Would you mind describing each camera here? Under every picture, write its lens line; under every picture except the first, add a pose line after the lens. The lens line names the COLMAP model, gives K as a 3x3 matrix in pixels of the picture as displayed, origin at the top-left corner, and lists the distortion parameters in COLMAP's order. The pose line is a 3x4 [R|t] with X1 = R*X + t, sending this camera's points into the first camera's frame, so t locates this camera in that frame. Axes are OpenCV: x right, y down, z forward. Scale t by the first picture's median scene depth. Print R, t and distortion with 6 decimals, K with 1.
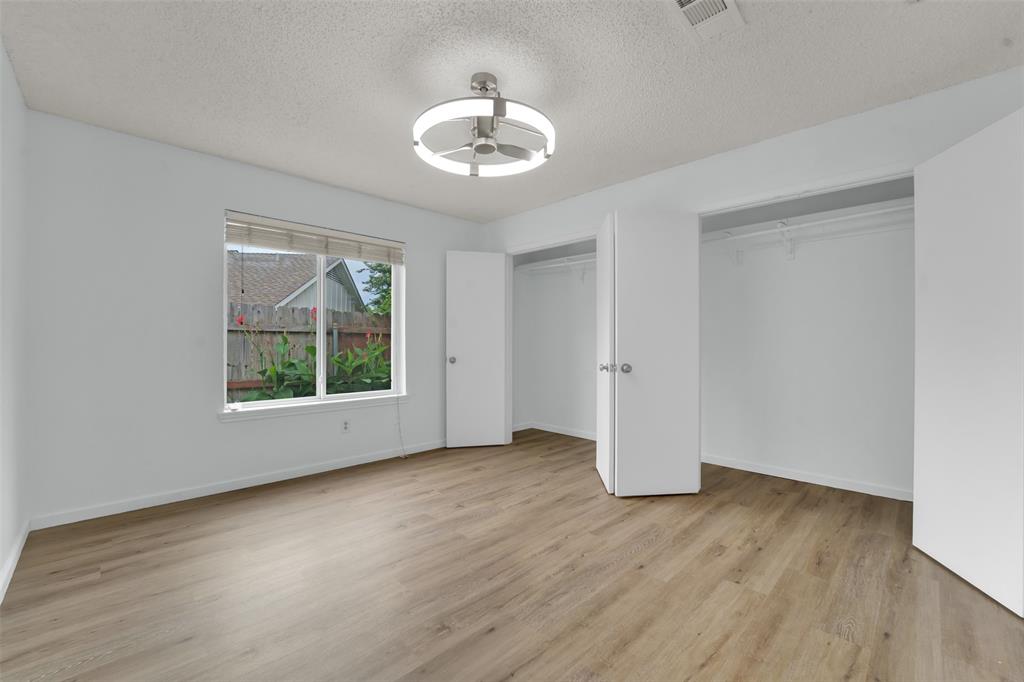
lens RADIAL K [[419.9, 0, 512.0], [0, 419.9, 341.0], [0, 0, 1]] dist [-0.018608, 0.000403]
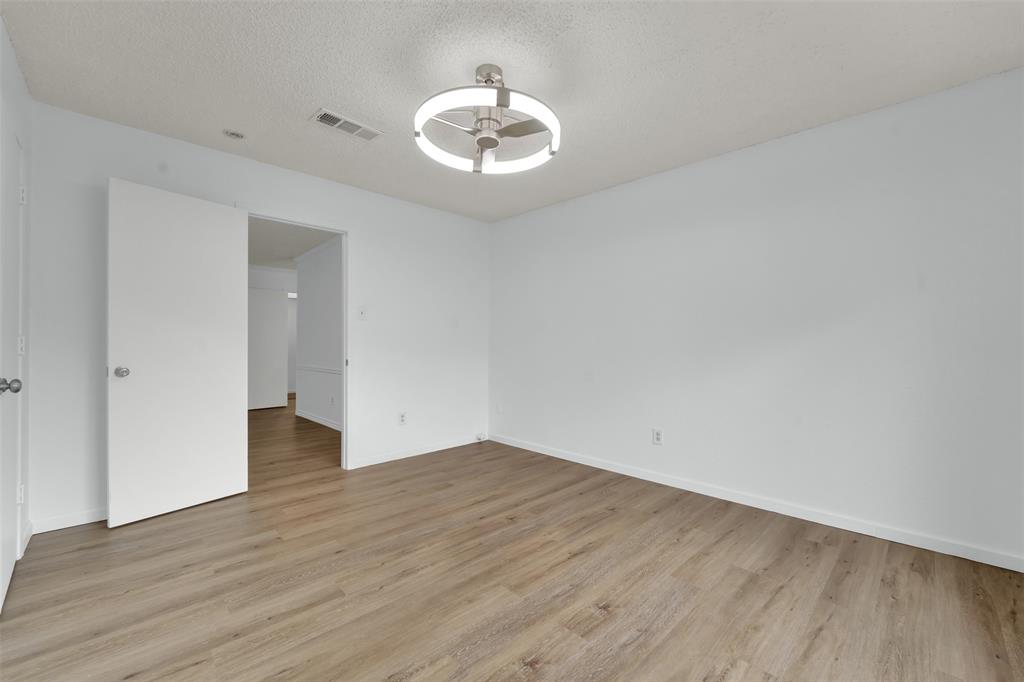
lens RADIAL K [[419.9, 0, 512.0], [0, 419.9, 341.0], [0, 0, 1]] dist [-0.018608, 0.000403]
pose [[-0.999918, -0.003840, 0.012187, -0.137227], [-0.003888, 0.999985, -0.003891, 0.004040], [-0.012172, -0.003938, -0.999918, 1.954172]]
